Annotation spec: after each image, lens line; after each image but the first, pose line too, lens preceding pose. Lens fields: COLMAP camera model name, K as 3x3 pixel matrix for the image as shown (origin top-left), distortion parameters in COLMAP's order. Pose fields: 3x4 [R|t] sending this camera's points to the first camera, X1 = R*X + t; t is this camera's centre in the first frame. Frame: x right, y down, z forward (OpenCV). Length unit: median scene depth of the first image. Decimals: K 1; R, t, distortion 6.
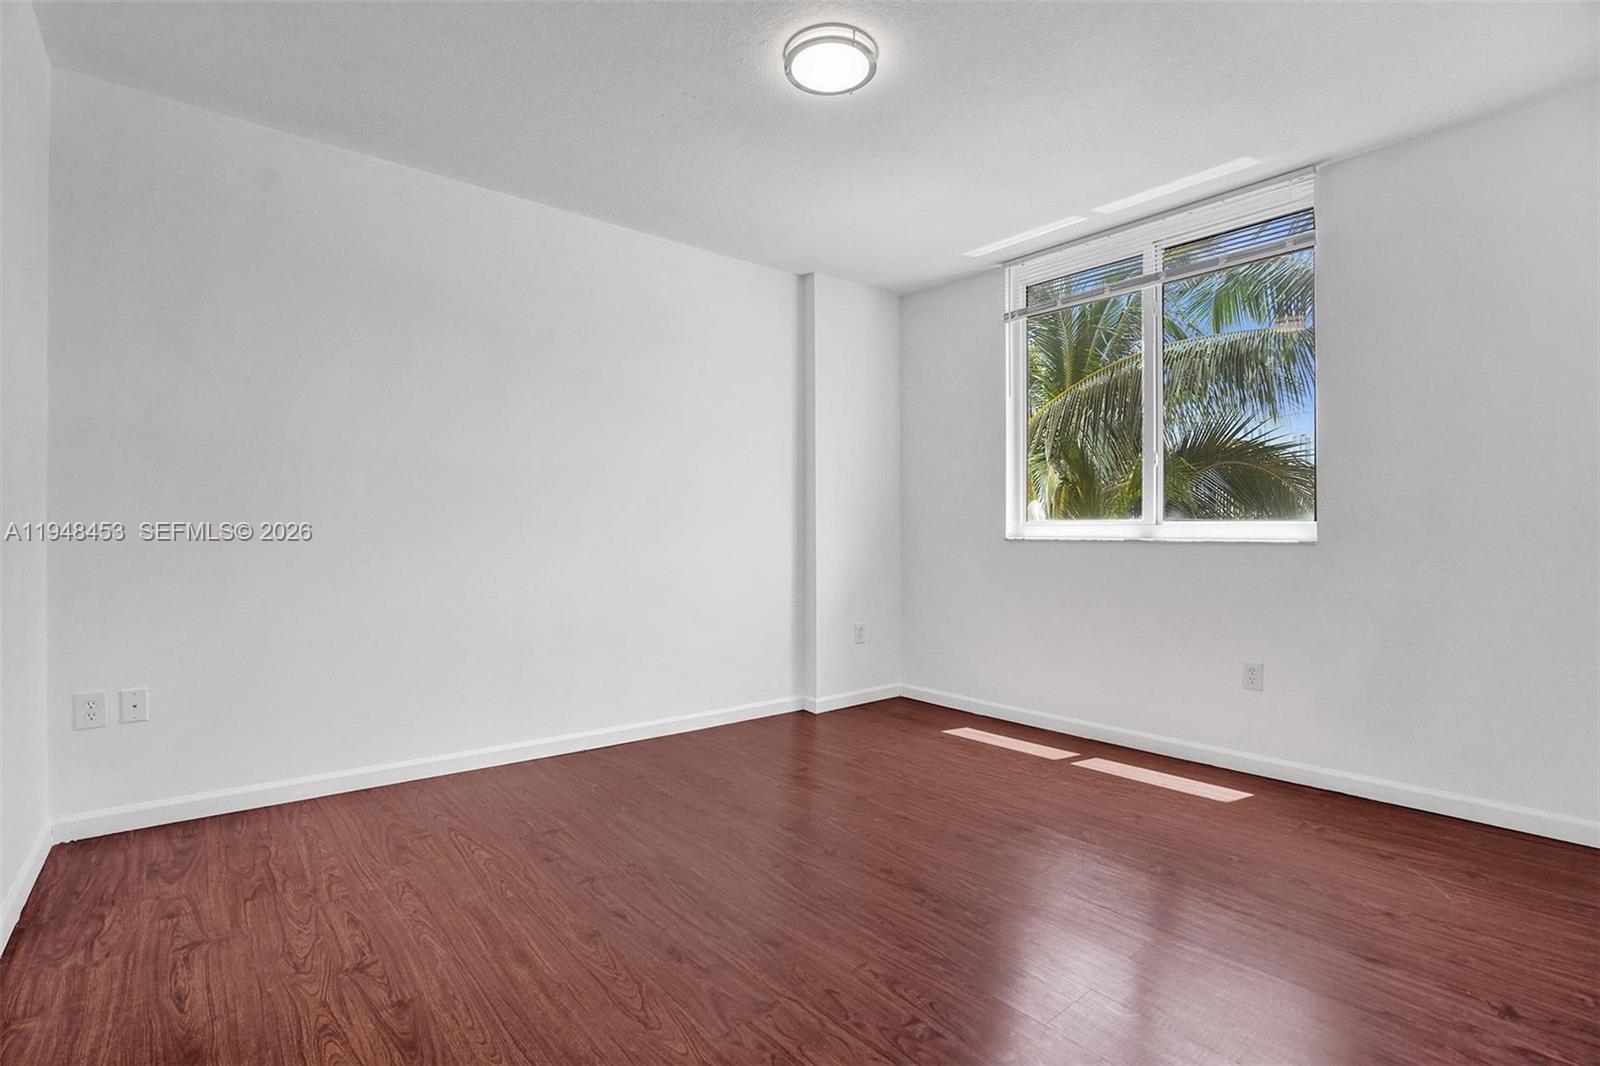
lens RADIAL K [[745.7, 0, 794.8], [0, 745.7, 541.8], [0, 0, 1]] dist [-0.067217, 0.024413]
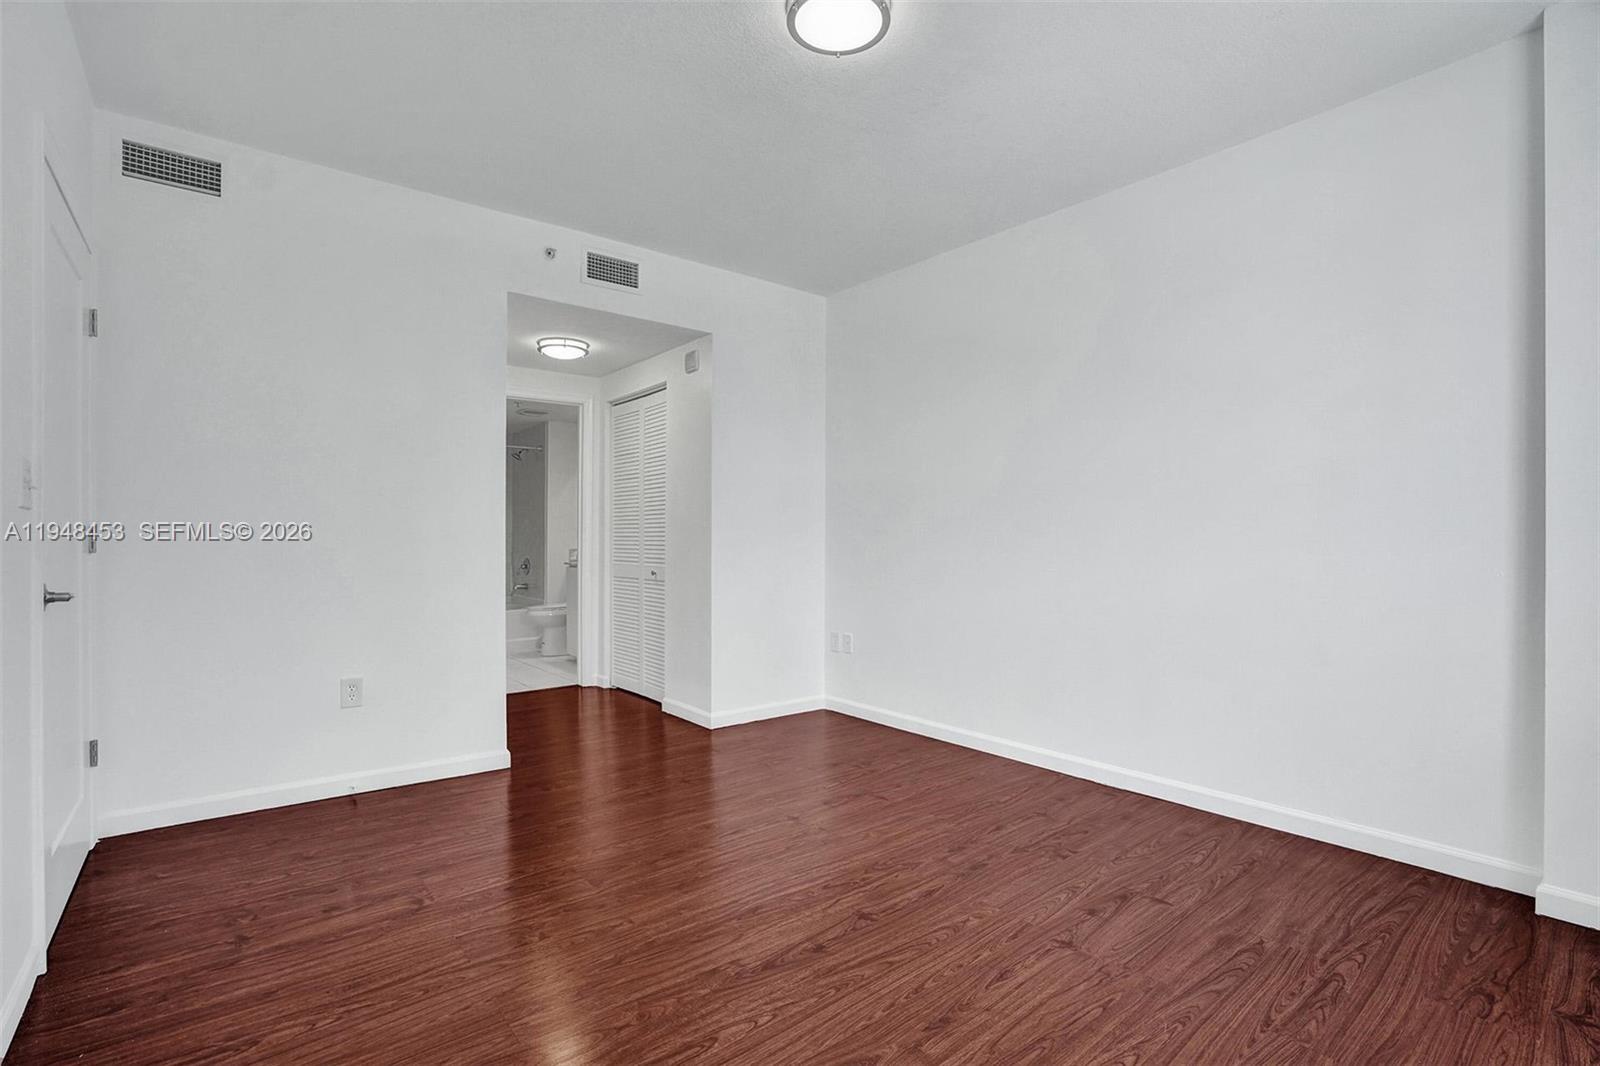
lens RADIAL K [[746.7, 0, 797.6], [0, 746.7, 535.8], [0, 0, 1]] dist [-0.063057, 0.024779]
pose [[-0.012452, -0.010050, -0.999872, 0.894687], [-0.012024, 0.999879, -0.009900, -0.009662], [0.999850, 0.011899, -0.012572, 0.916136]]
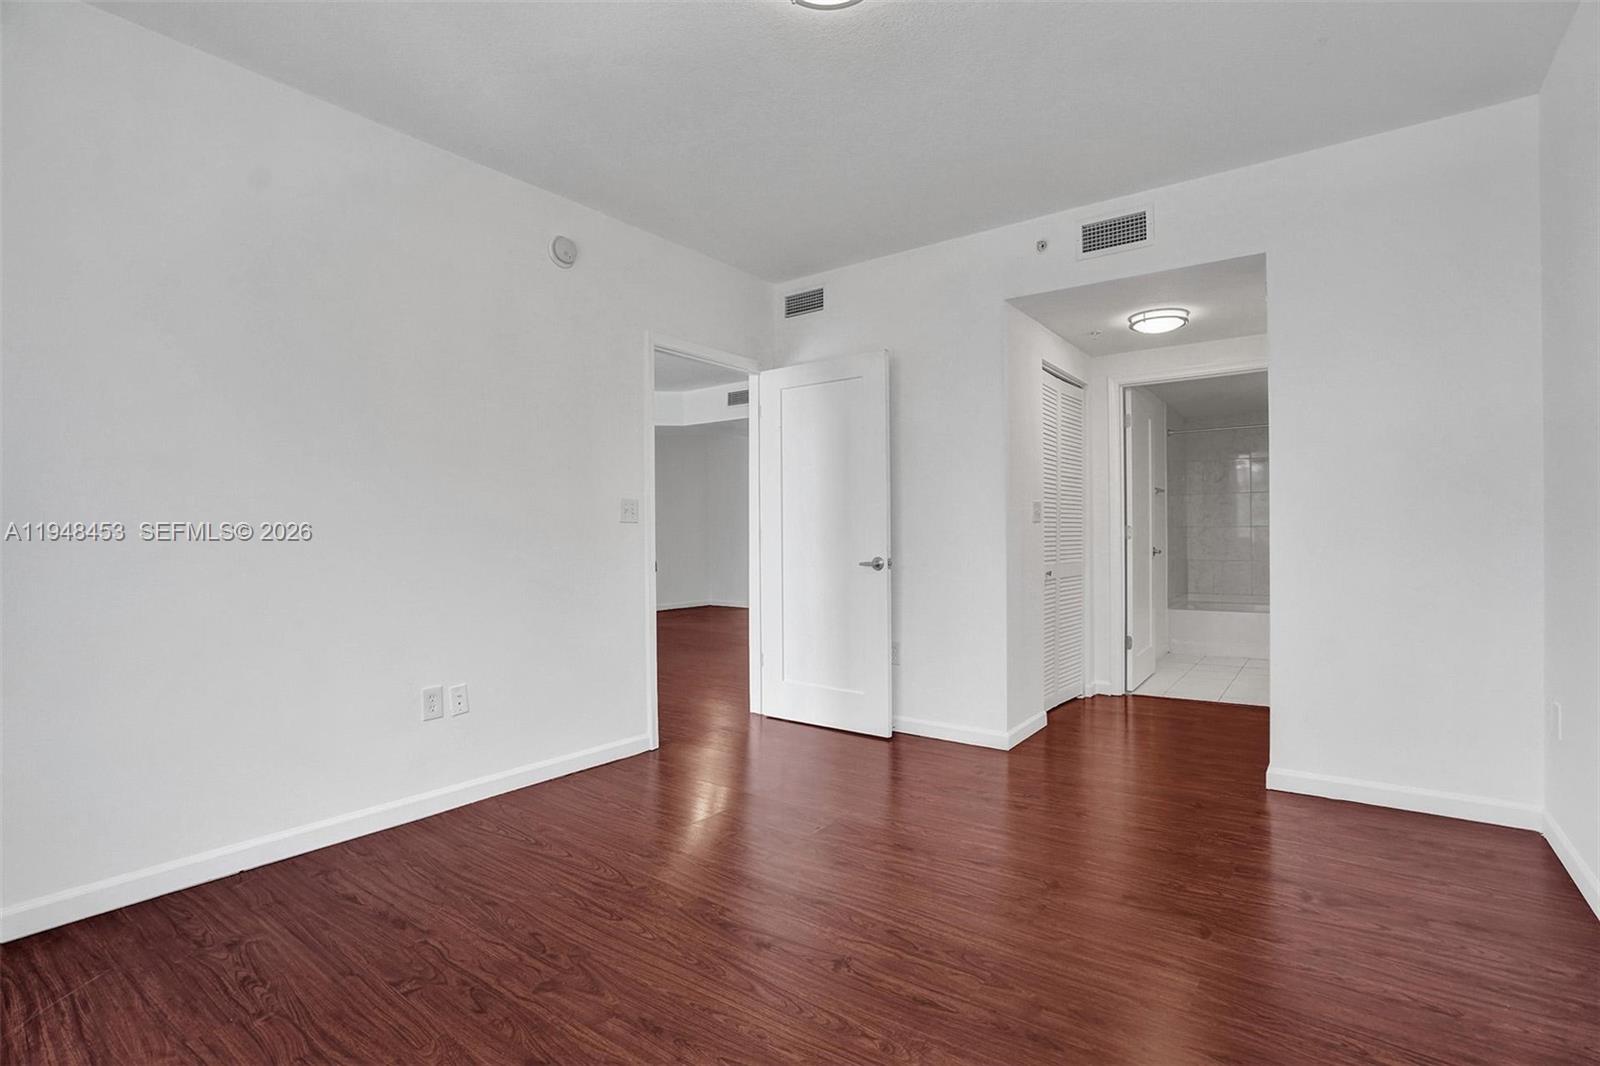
lens RADIAL K [[746.7, 0, 797.6], [0, 746.7, 535.8], [0, 0, 1]] dist [-0.063057, 0.024779]
pose [[-0.970116, 0.004585, -0.242597, 0.267460], [0.002316, 0.999951, 0.009635, -0.023037], [0.242629, 0.008785, -0.970079, 1.692933]]
